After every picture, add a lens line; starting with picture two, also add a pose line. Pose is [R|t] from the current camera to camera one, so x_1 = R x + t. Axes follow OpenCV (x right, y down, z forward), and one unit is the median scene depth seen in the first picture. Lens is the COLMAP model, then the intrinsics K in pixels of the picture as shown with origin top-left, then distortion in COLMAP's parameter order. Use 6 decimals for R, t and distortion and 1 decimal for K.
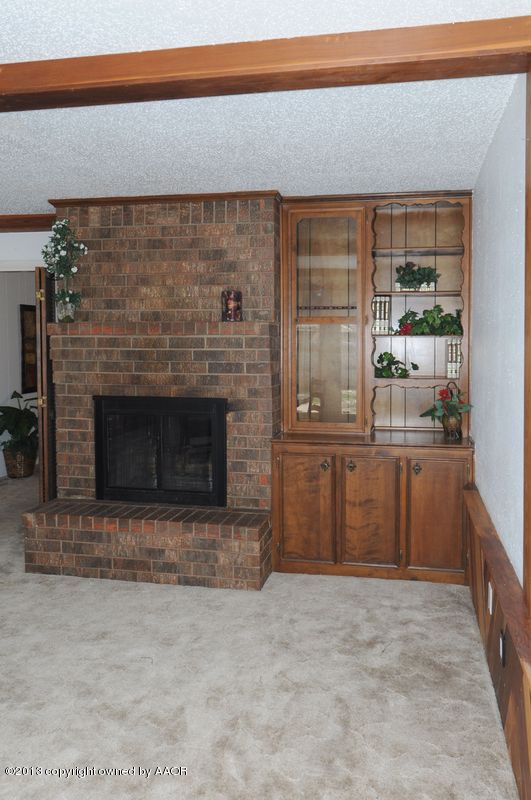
lens RADIAL K [[486.9, 0, 266.4], [0, 486.9, 364.4], [0, 0, 1]] dist [-0.002314, -0.000643]
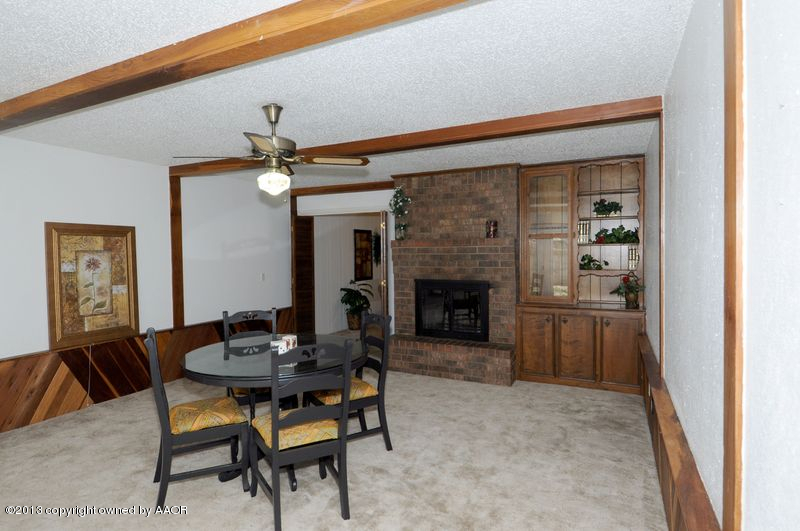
lens RADIAL K [[343.1, 0, 411.1], [0, 343.1, 265.4], [0, 0, 1]] dist [0.014459, -0.000042]
pose [[0.972246, -0.001543, -0.233955, -0.064409], [0.001180, 0.999998, -0.001690, 0.014180], [0.233957, 0.001367, 0.972246, -0.291820]]
